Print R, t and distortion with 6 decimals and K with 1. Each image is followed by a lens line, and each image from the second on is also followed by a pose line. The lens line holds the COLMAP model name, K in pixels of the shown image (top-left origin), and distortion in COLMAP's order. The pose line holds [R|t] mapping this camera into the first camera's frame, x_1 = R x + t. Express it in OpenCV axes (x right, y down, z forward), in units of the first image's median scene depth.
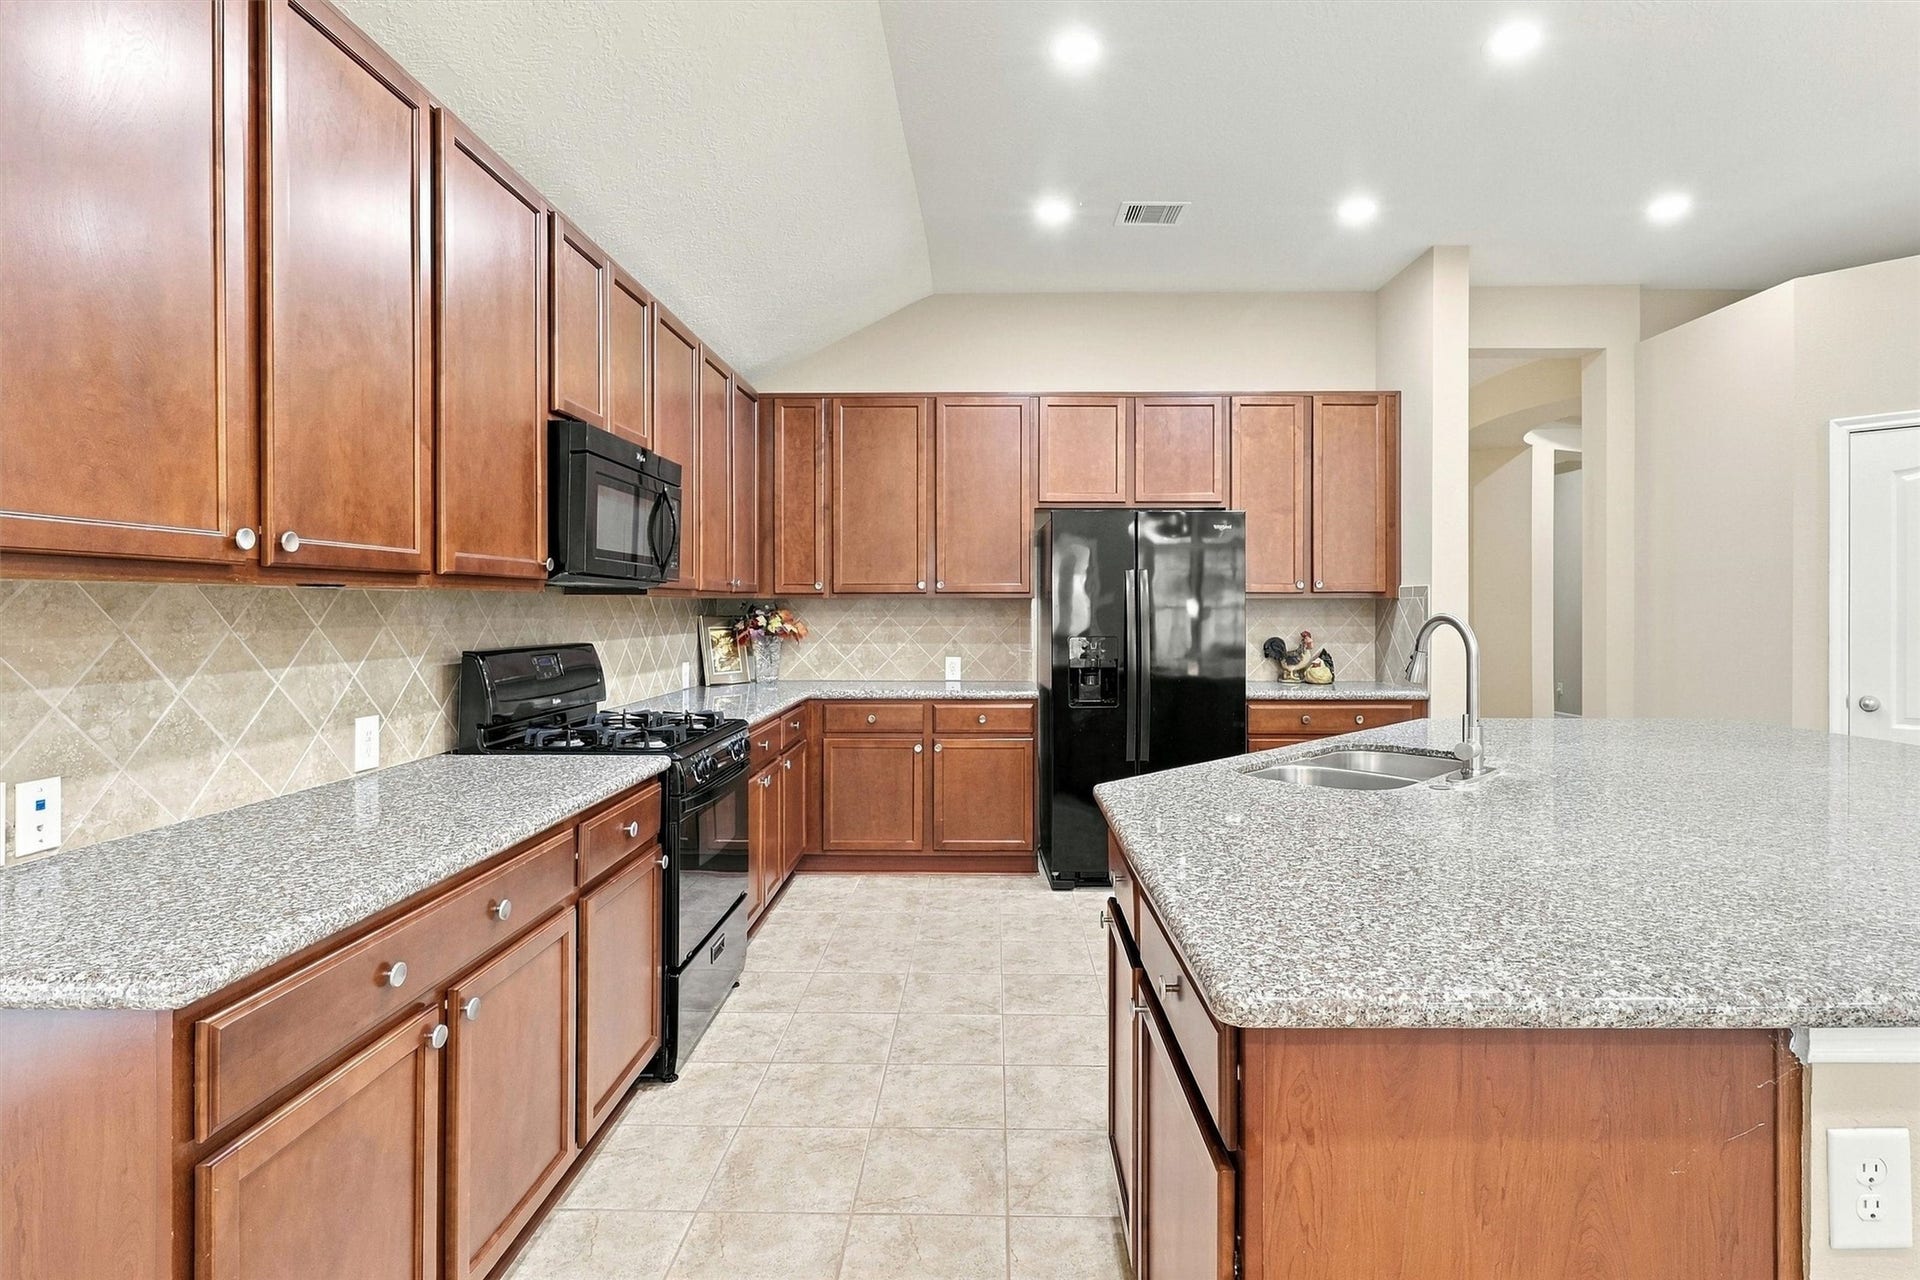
lens RADIAL K [[972.6, 0, 968.0], [0, 972.6, 607.0], [0, 0, 1]] dist [0.007183, 0.000722]
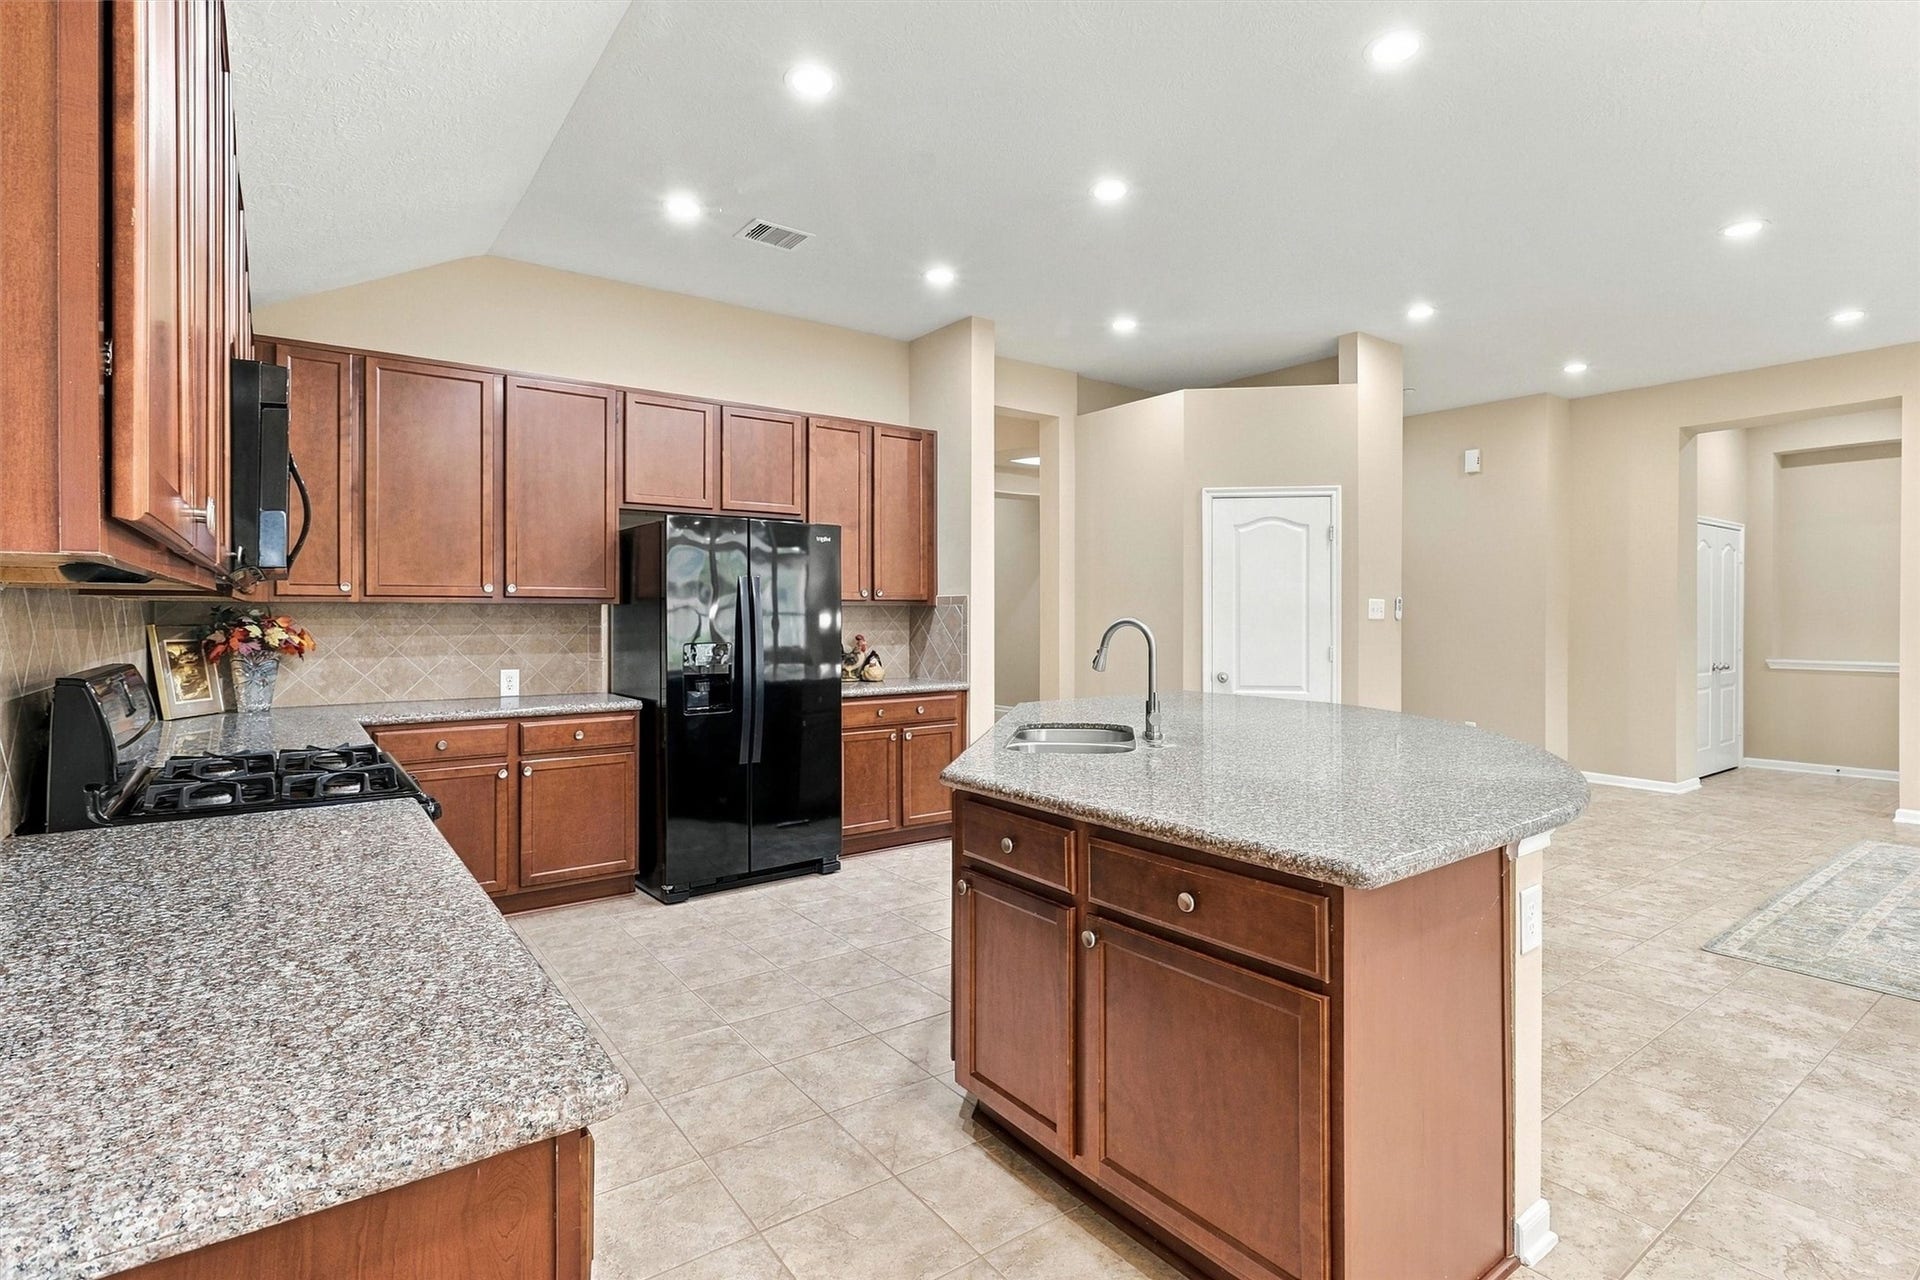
lens RADIAL K [[978.0, 0, 965.3], [0, 978.0, 614.7], [0, 0, 1]] dist [0.003106, 0.000190]
pose [[0.779366, -0.000076, 0.626569, -0.273554], [-0.000261, 1.000000, 0.000445, 0.000952], [-0.626569, -0.000511, 0.779366, 0.050400]]
